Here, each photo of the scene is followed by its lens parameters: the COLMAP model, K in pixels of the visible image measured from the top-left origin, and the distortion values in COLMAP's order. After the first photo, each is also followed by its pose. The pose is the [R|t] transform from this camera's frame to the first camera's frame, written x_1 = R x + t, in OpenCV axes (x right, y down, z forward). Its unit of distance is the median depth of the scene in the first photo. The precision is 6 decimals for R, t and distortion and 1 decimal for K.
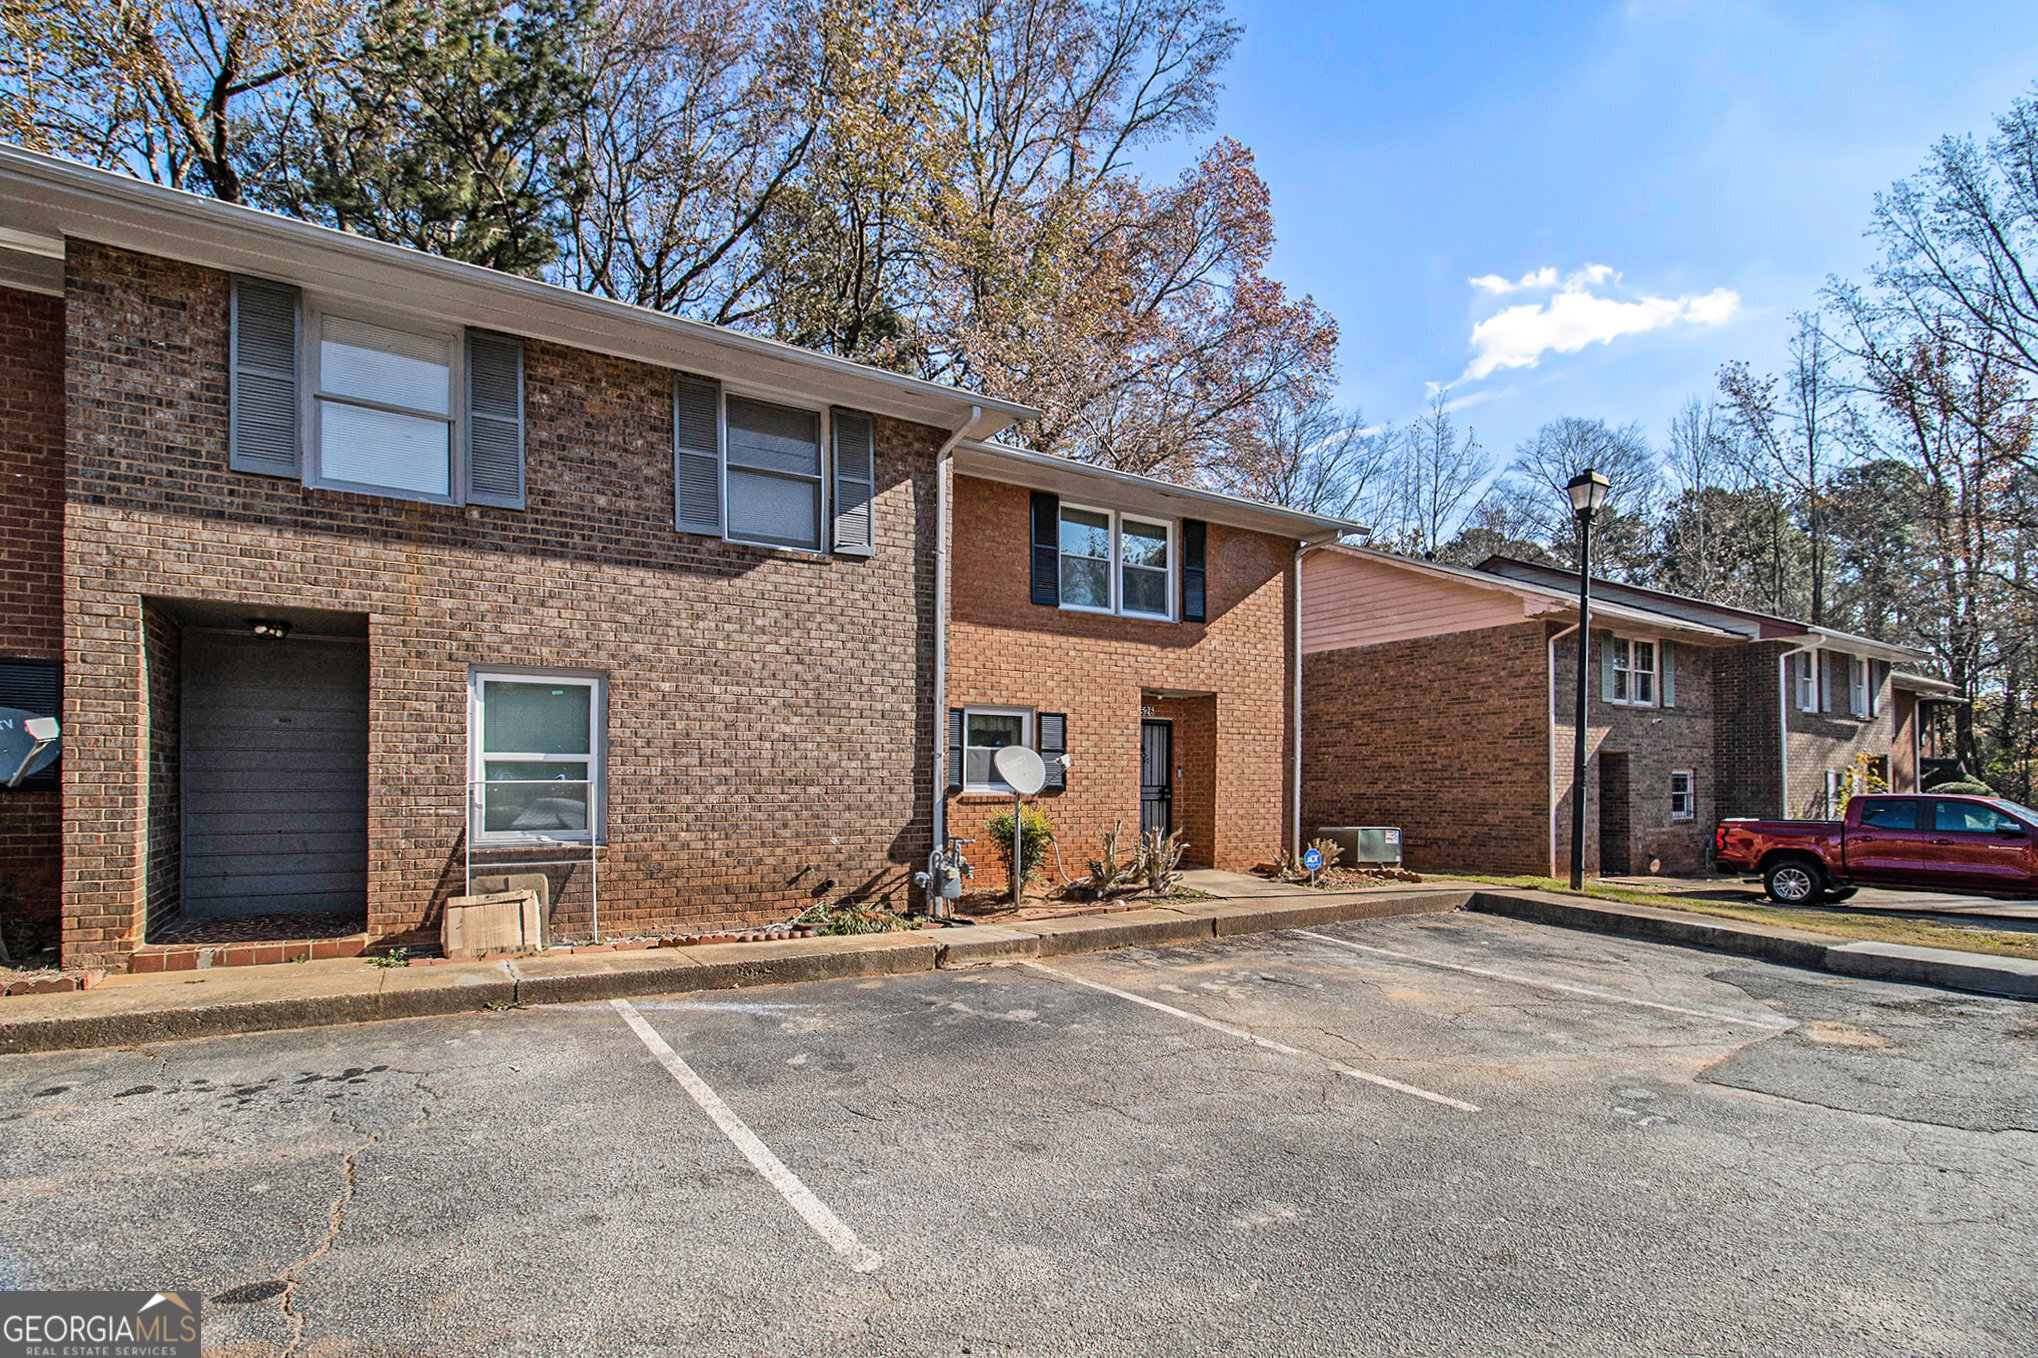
lens RADIAL K [[973.8, 0, 1031.4], [0, 973.8, 780.7], [0, 0, 1]] dist [0.002212, 0.000334]
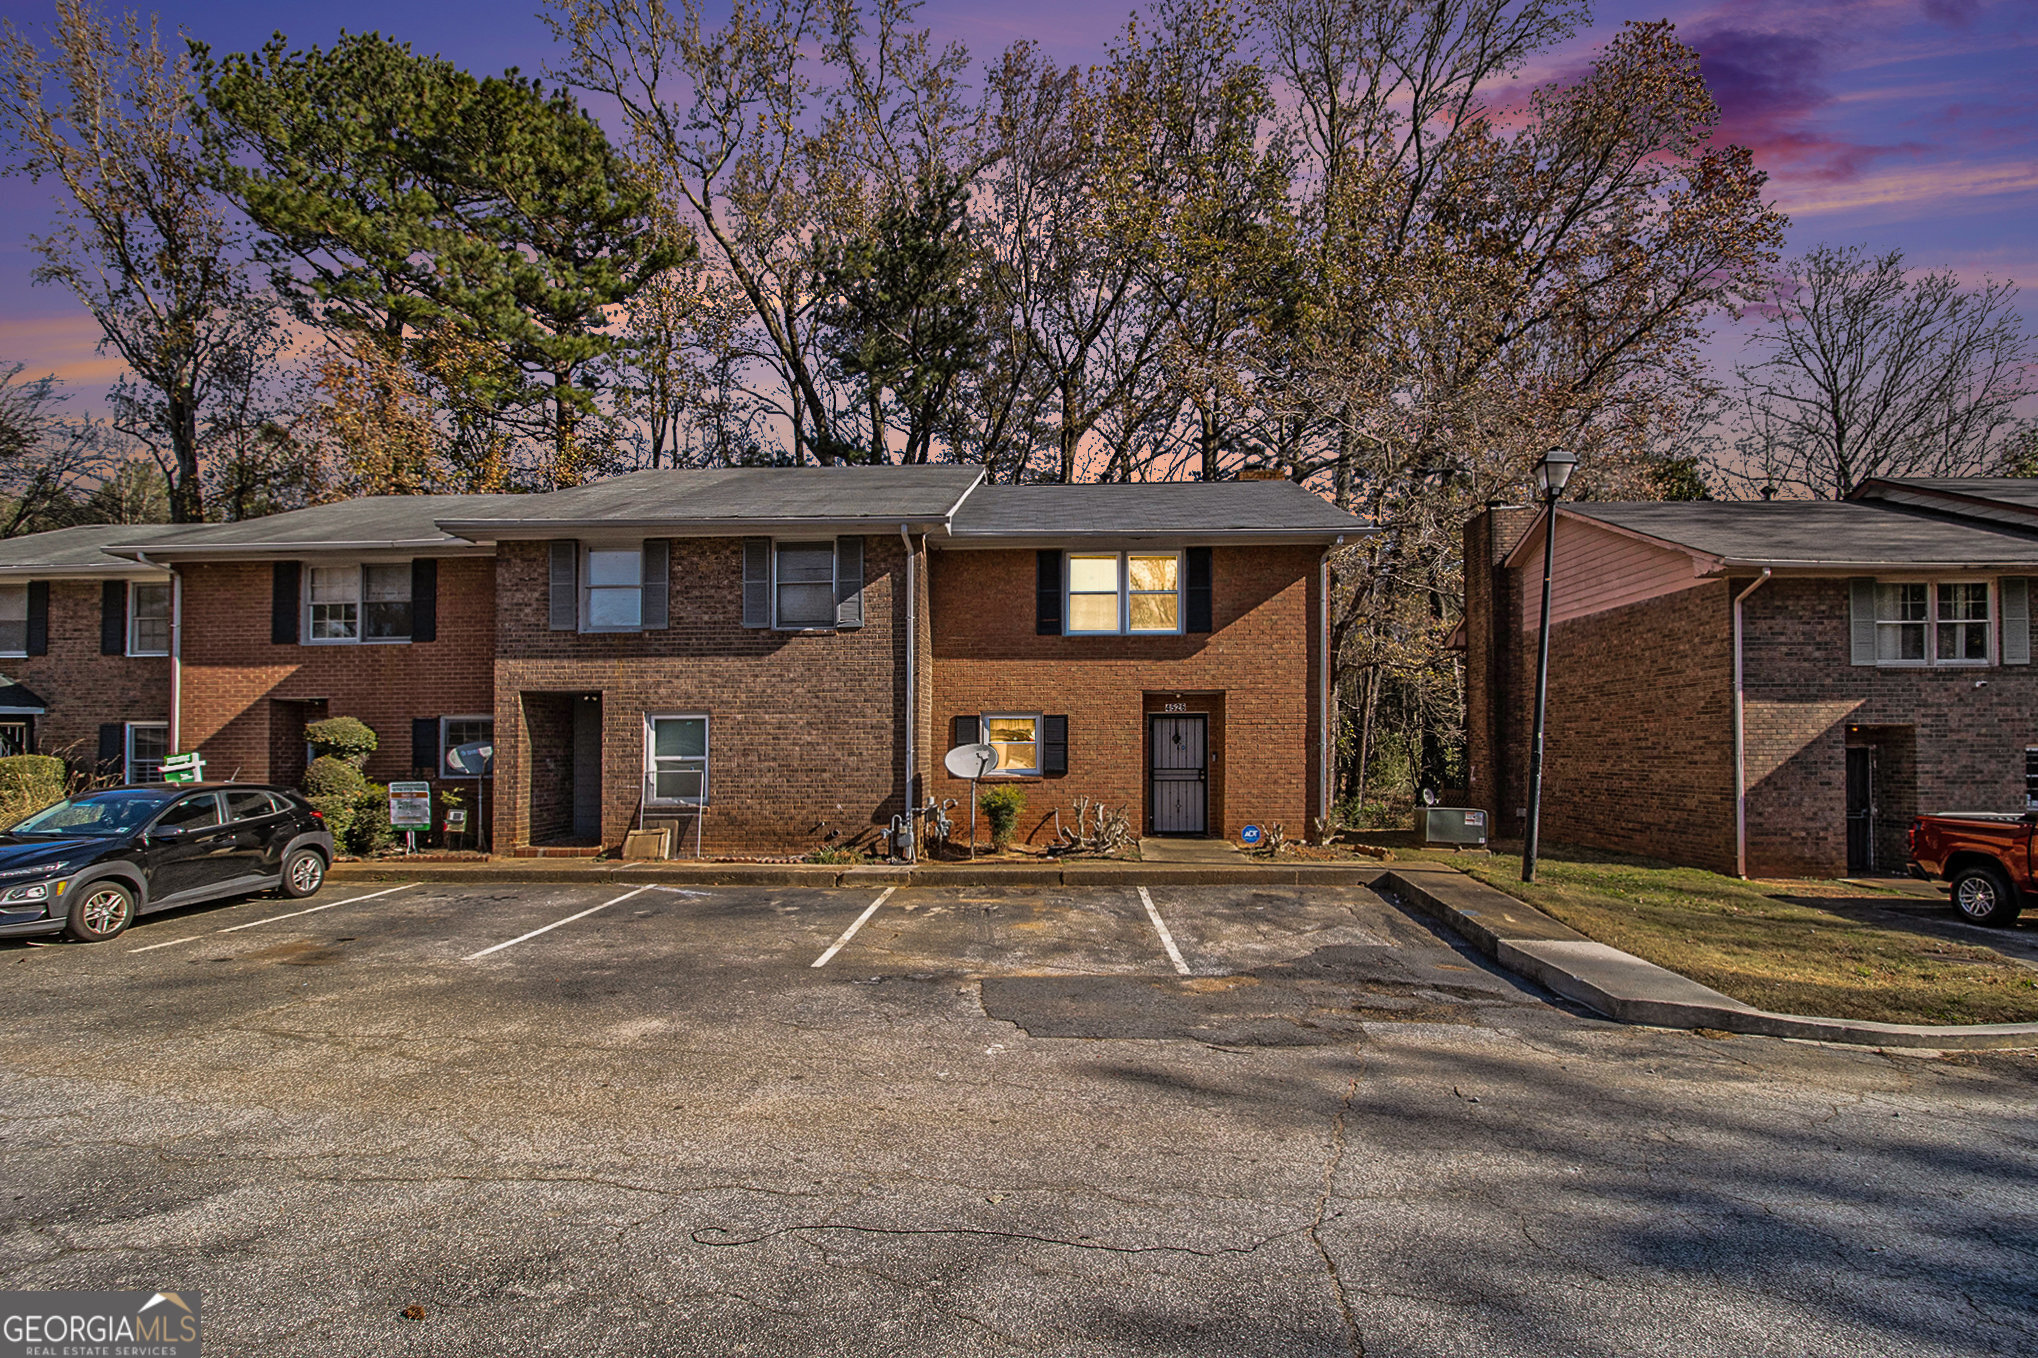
lens RADIAL K [[939.4, 0, 1015.9], [0, 939.4, 752.0], [0, 0, 1]] dist [-0.002772, -0.000300]
pose [[0.826544, -0.003771, -0.562859, 0.893442], [0.007644, 0.999961, 0.004525, -0.032951], [0.562820, -0.008042, 0.826540, -0.115125]]
